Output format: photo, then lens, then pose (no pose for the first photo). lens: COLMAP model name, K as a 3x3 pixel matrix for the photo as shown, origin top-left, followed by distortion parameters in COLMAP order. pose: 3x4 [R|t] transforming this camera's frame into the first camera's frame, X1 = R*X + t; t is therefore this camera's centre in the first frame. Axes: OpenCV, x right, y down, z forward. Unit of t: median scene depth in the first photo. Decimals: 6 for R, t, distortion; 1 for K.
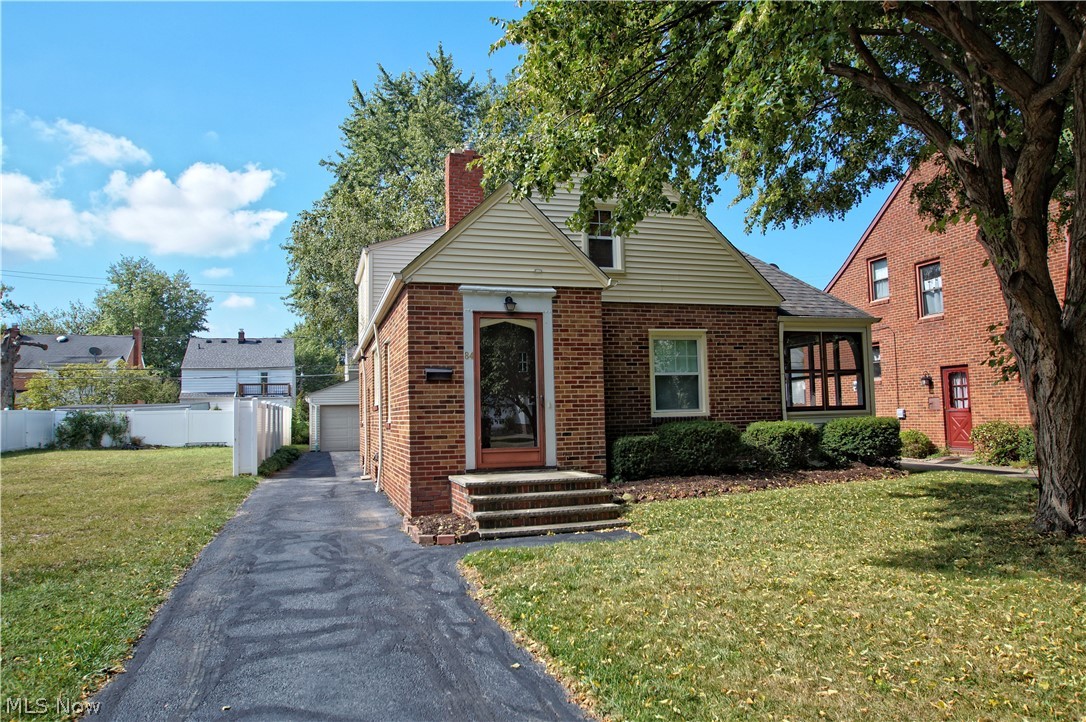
lens RADIAL K [[739.3, 0, 544.2], [0, 739.3, 363.6], [0, 0, 1]] dist [0.001631, 0.000153]
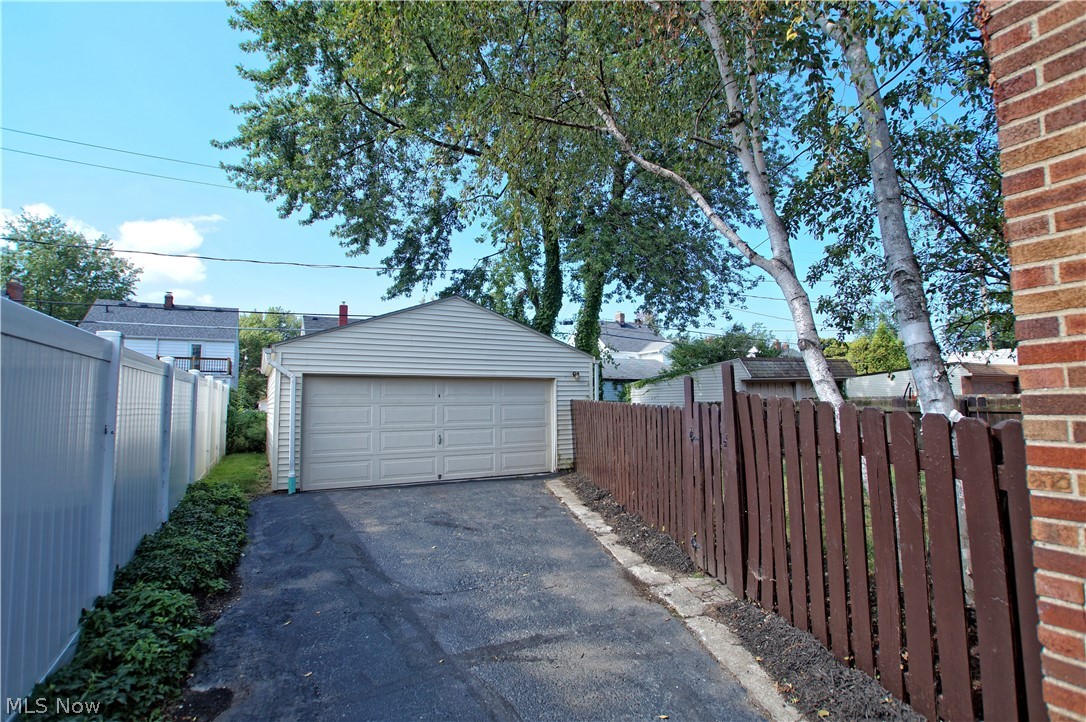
lens RADIAL K [[505.2, 0, 542.3], [0, 505.2, 357.4], [0, 0, 1]] dist [-0.001588, 0.000209]
pose [[0.975902, 0.034266, 0.215501, -0.124653], [-0.030485, 0.999318, -0.020847, 0.026133], [-0.216069, 0.013775, 0.976281, 0.371013]]
